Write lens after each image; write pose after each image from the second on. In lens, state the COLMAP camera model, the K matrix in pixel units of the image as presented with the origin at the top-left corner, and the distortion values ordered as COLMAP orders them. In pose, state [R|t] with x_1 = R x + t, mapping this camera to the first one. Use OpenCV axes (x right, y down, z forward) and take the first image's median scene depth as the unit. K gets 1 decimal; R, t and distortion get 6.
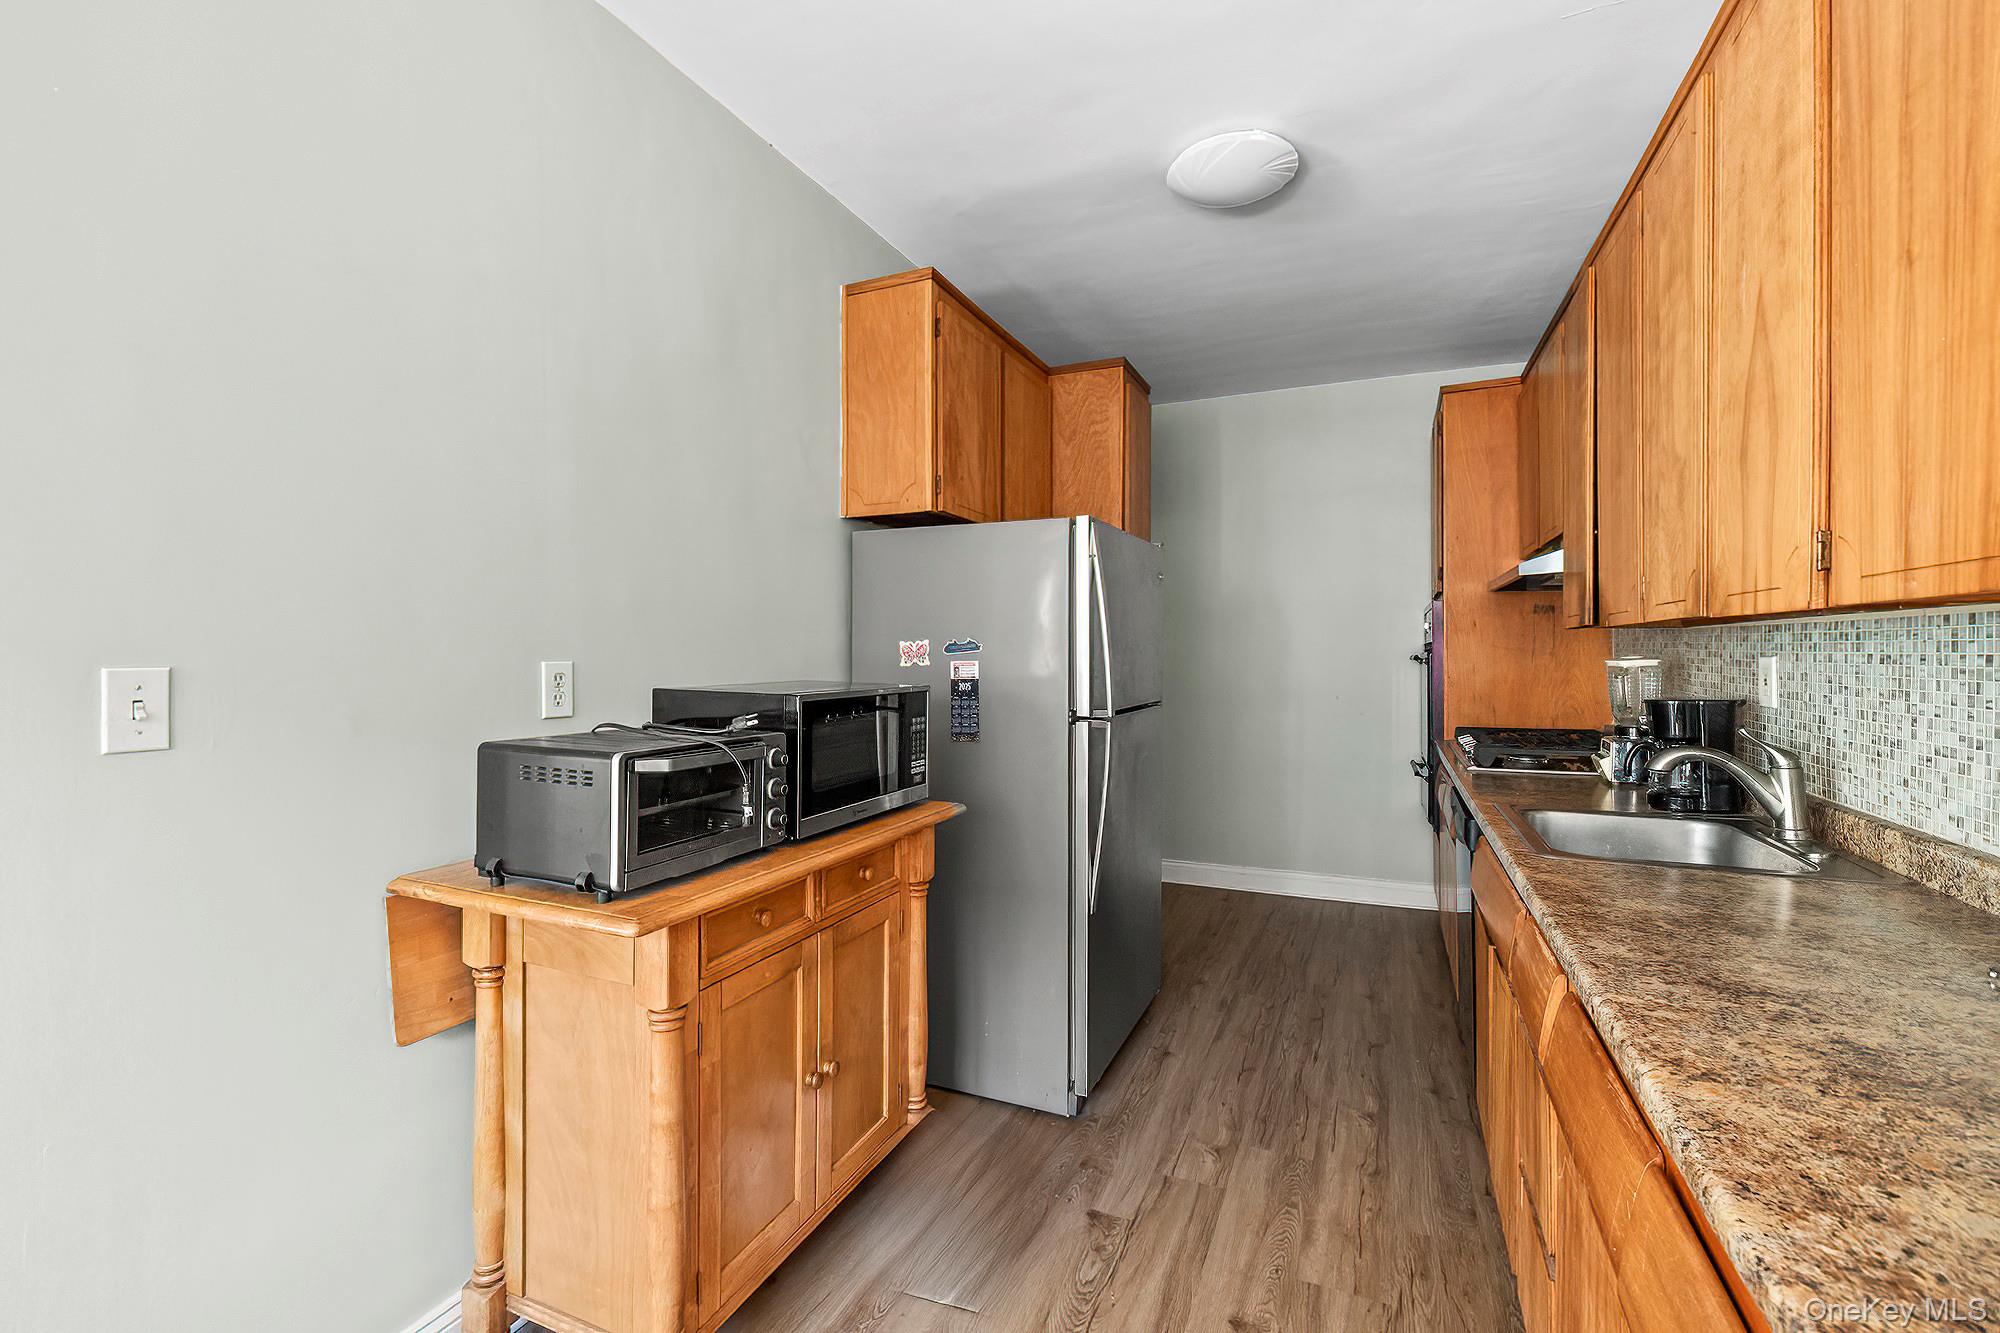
lens RADIAL K [[889.8, 0, 985.8], [0, 889.8, 656.5], [0, 0, 1]] dist [0.001944, 0.000379]
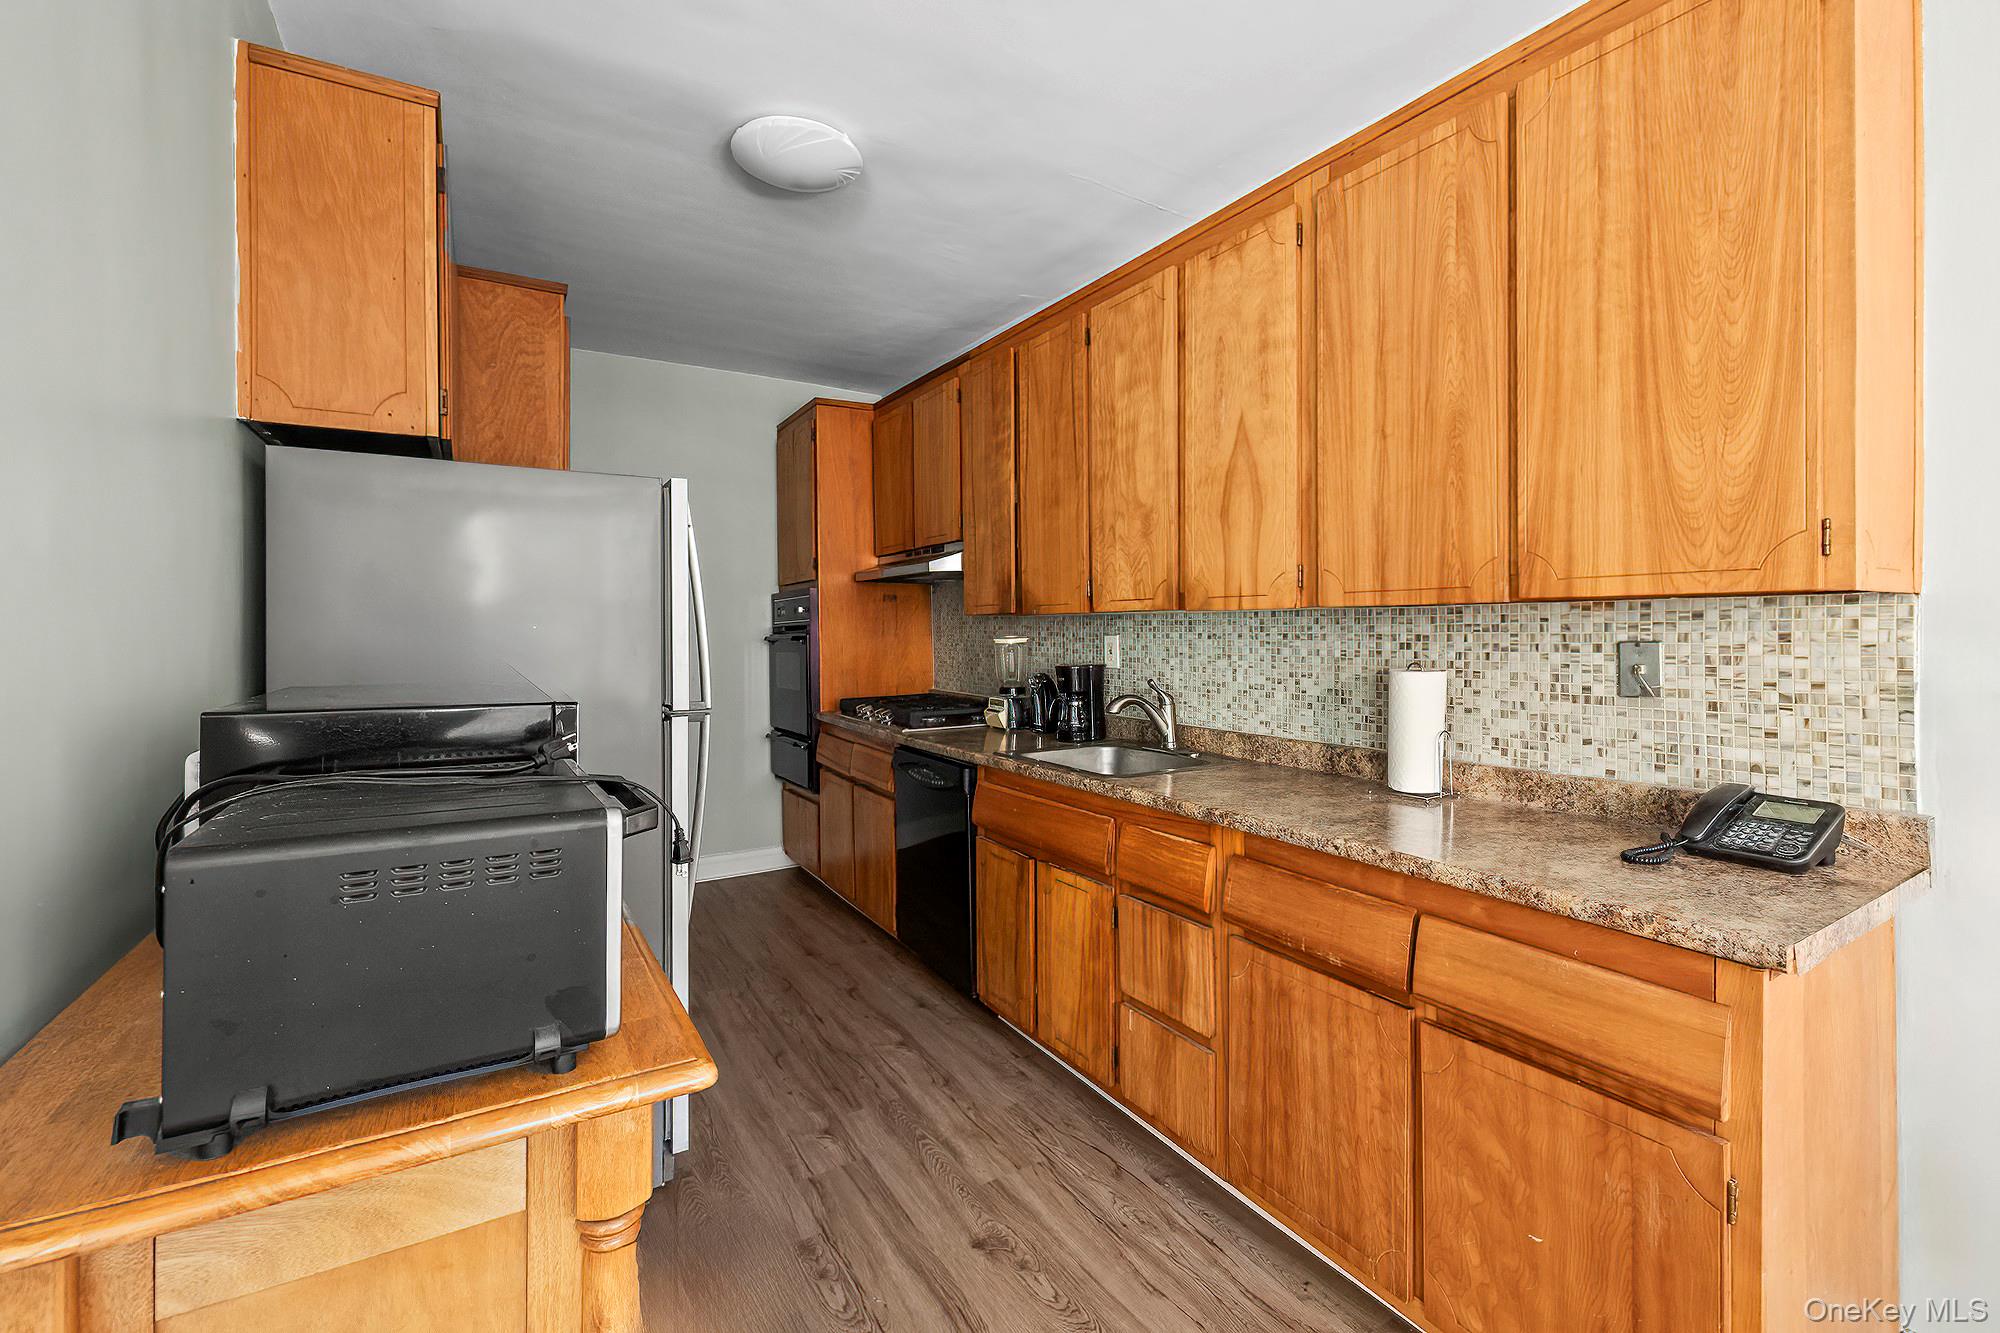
lens RADIAL K [[889.8, 0, 1042.2], [0, 889.8, 628.8], [0, 0, 1]] dist [0.001944, 0.000379]
pose [[0.541504, -0.001507, 0.840697, -0.503852], [0.009342, 0.999947, -0.004225, -0.005912], [-0.840646, 0.010142, 0.541490, 0.277336]]
